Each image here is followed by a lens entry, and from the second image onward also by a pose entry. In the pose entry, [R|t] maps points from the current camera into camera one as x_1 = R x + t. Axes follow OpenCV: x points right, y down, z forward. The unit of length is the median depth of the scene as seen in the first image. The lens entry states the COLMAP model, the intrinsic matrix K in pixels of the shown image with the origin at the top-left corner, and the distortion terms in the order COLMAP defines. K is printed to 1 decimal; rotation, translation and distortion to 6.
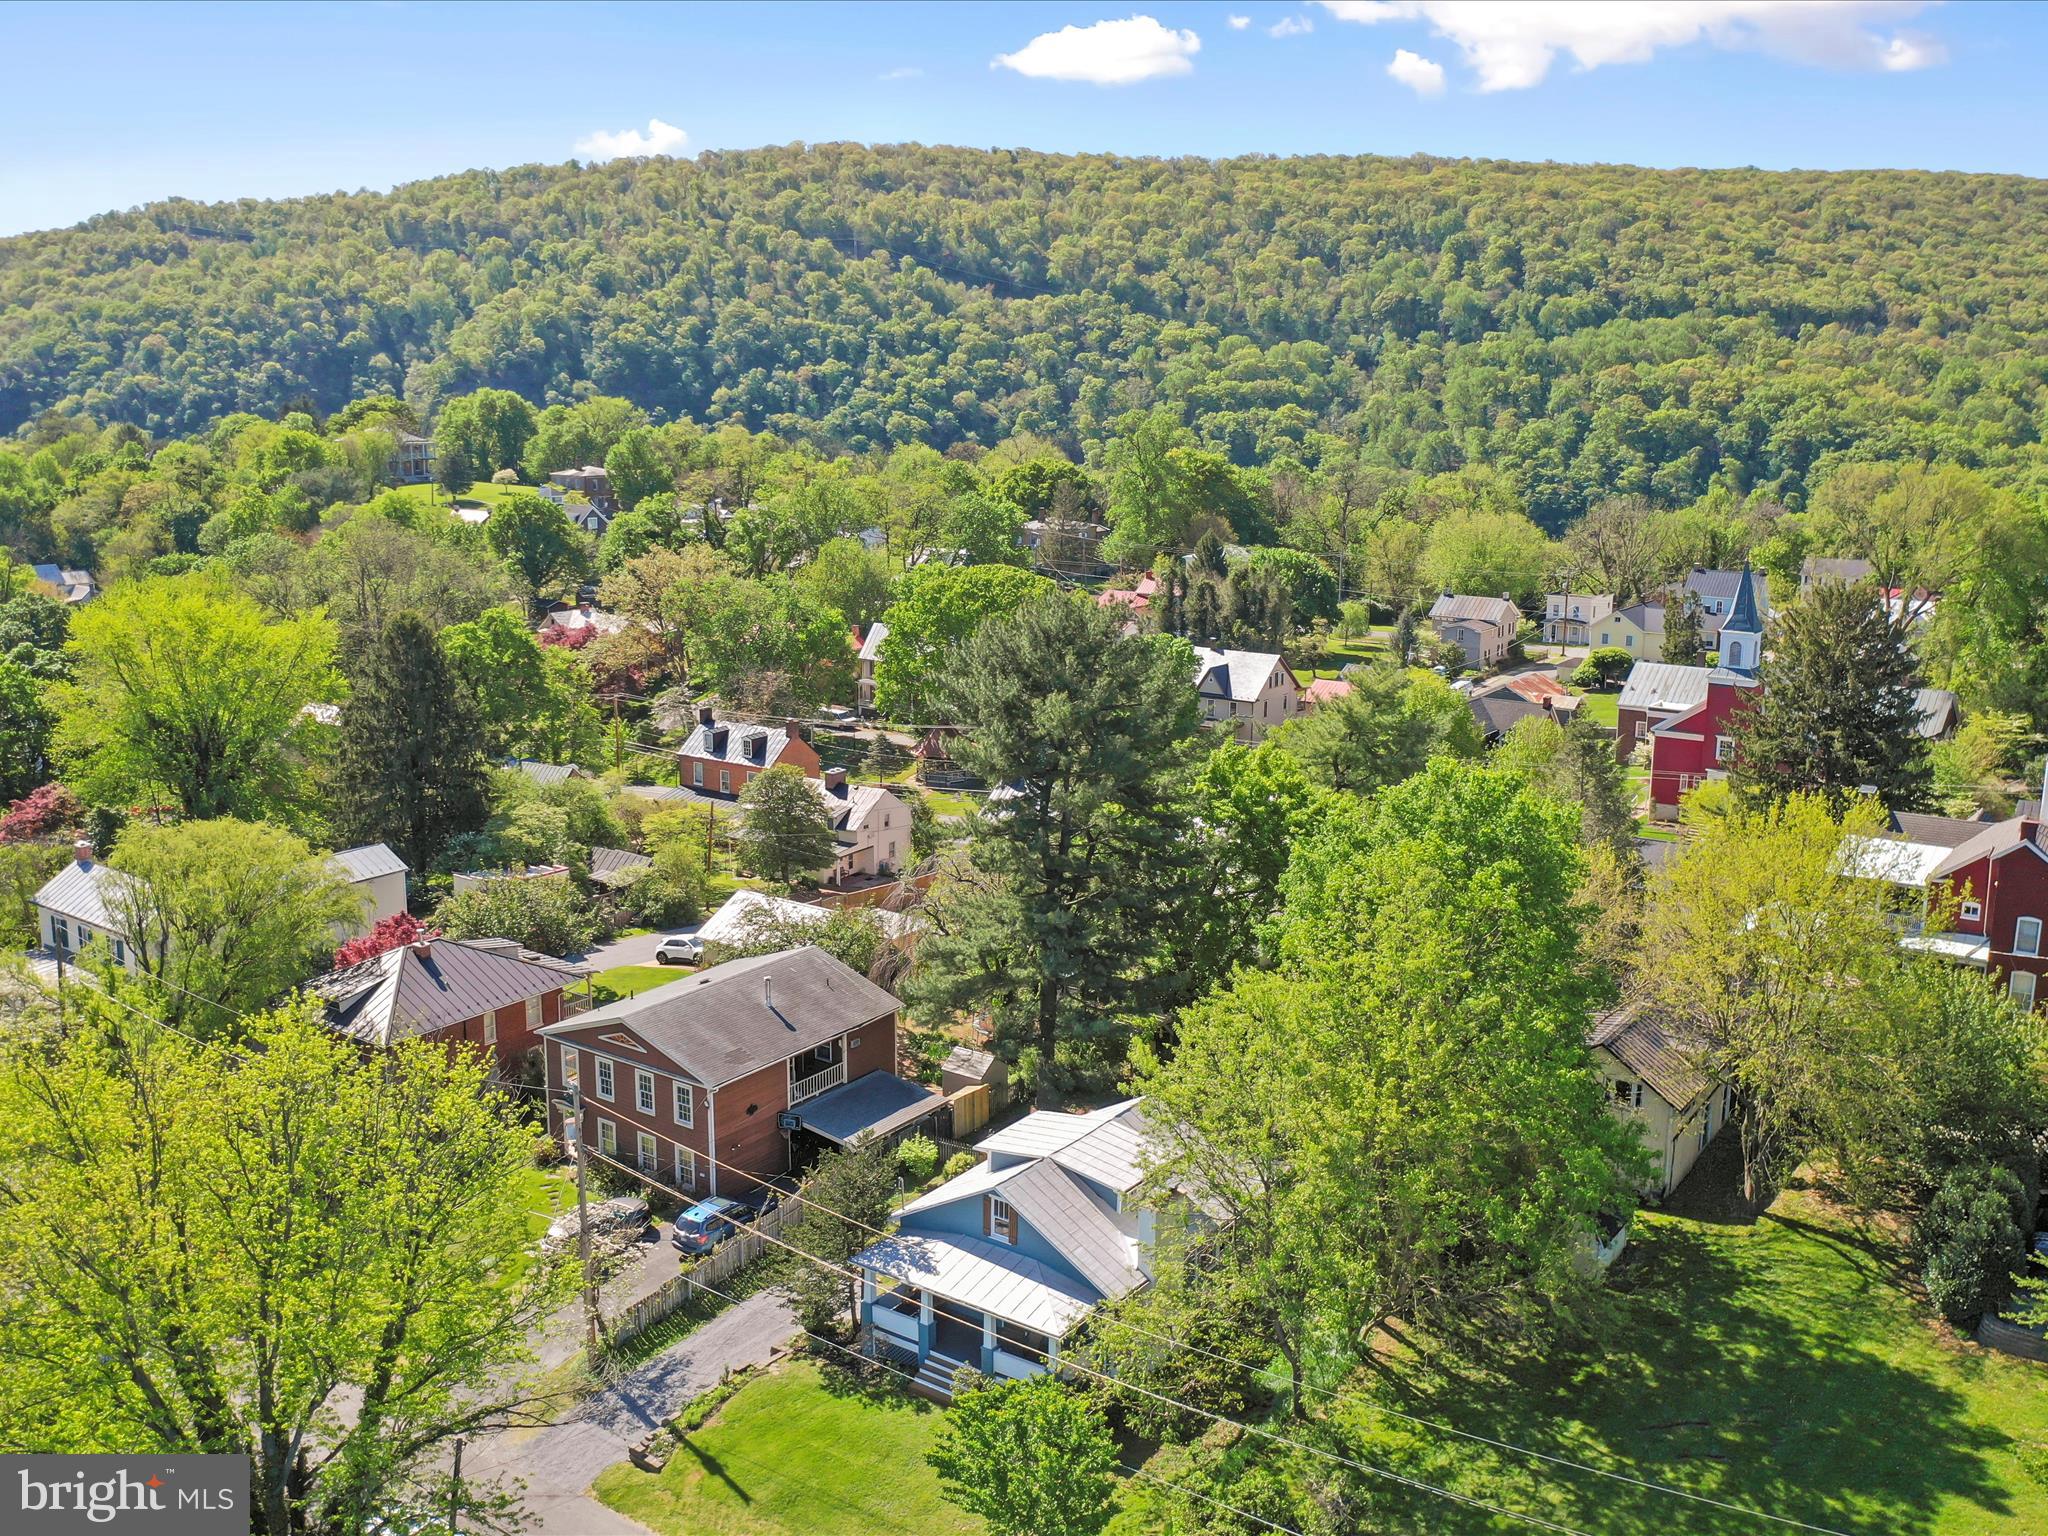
lens RADIAL K [[1808.7, 0, 1012.9], [0, 1808.7, 768.4], [0, 0, 1]] dist [-0.010097, 0.004006]
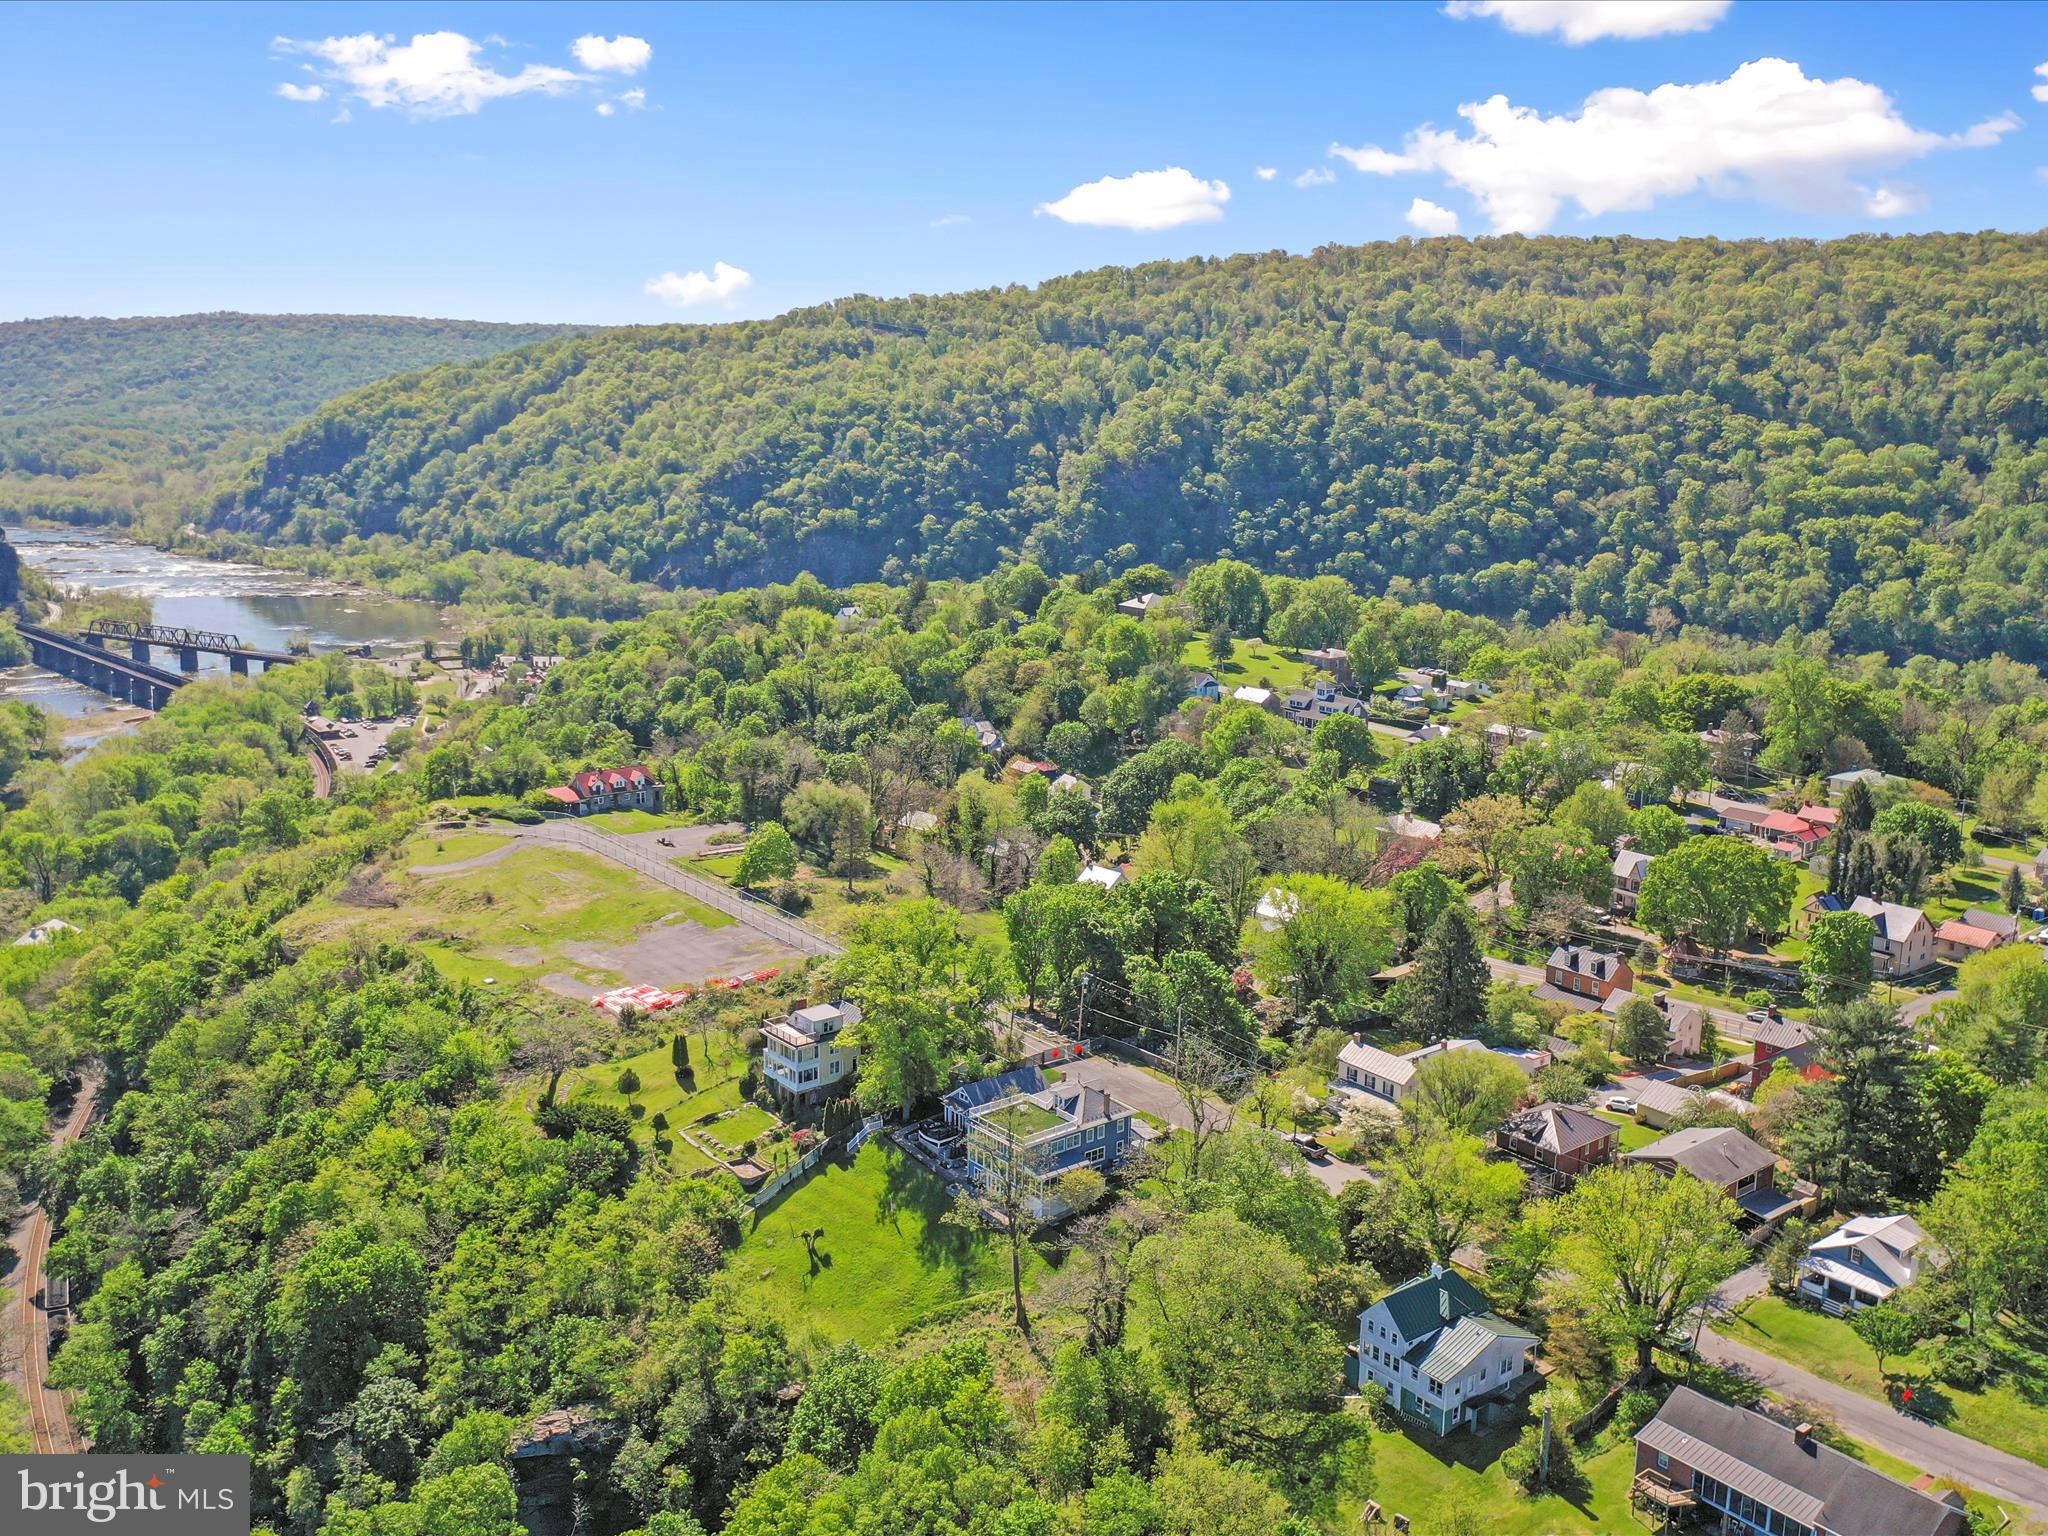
lens RADIAL K [[1808.7, 0, 1012.9], [0, 1808.7, 768.4], [0, 0, 1]] dist [-0.010097, 0.004006]
pose [[0.958359, 0.060406, -0.279105, -0.030761], [-0.062049, 0.998069, 0.002954, -0.025400], [0.278744, 0.014487, 0.960256, -0.121312]]
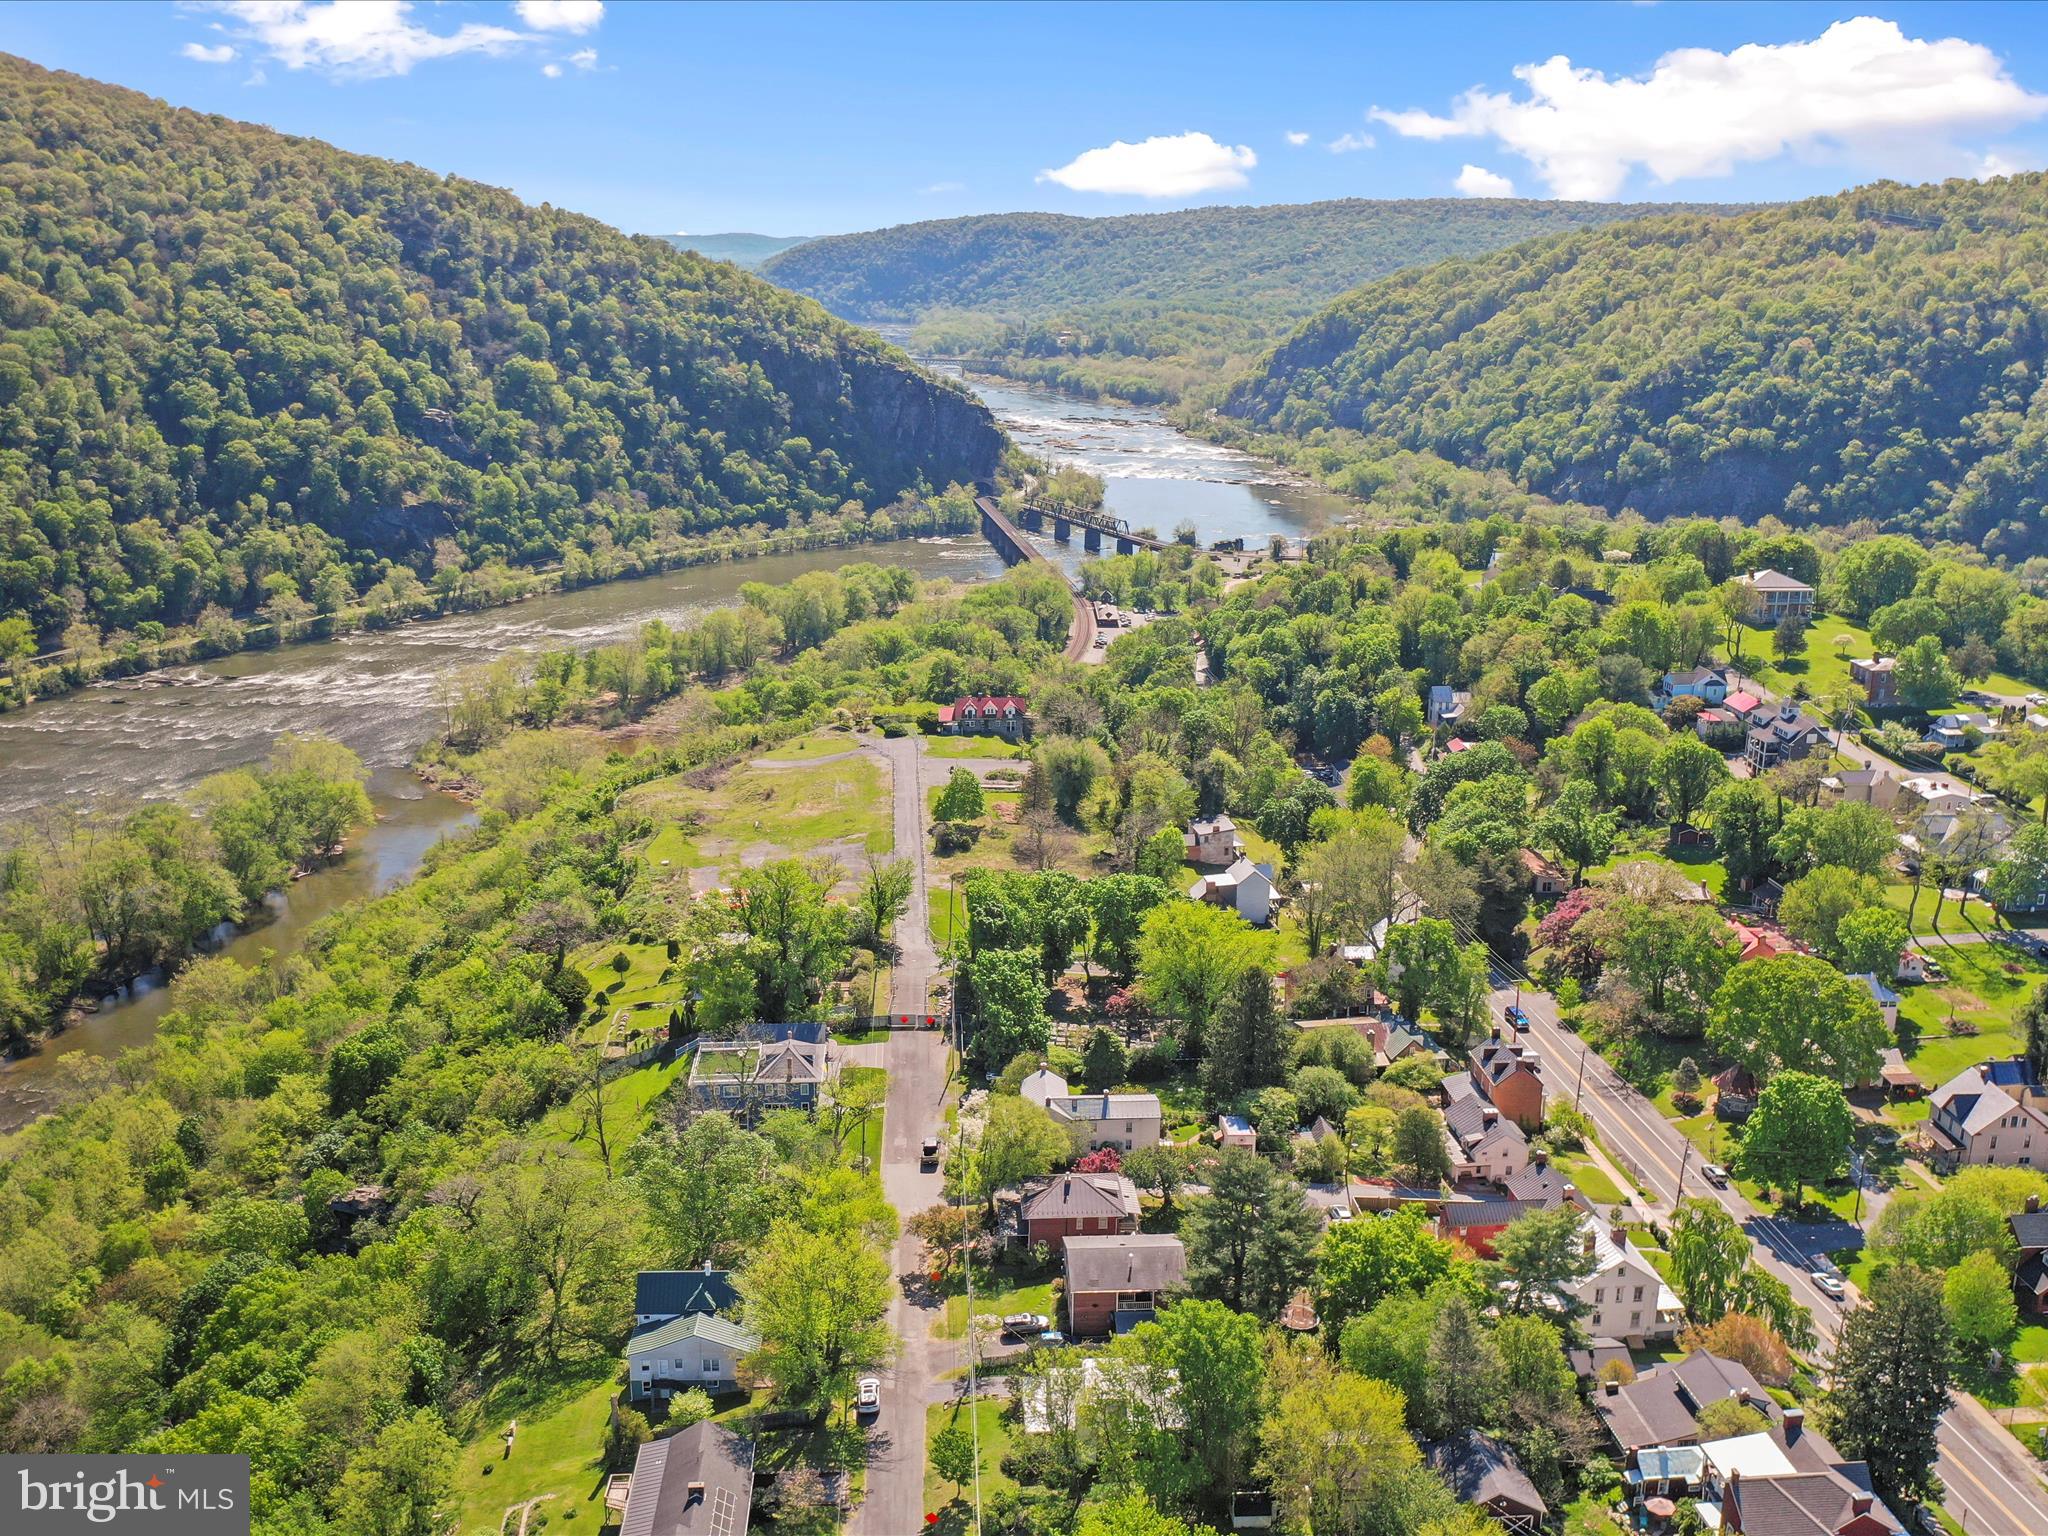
lens RADIAL K [[1808.7, 0, 1012.9], [0, 1808.7, 768.4], [0, 0, 1]] dist [-0.010097, 0.004006]
pose [[0.619152, 0.208790, -0.757005, 0.107558], [-0.161754, 0.977242, 0.137236, -0.060909], [0.768431, 0.037478, 0.638834, -0.049441]]
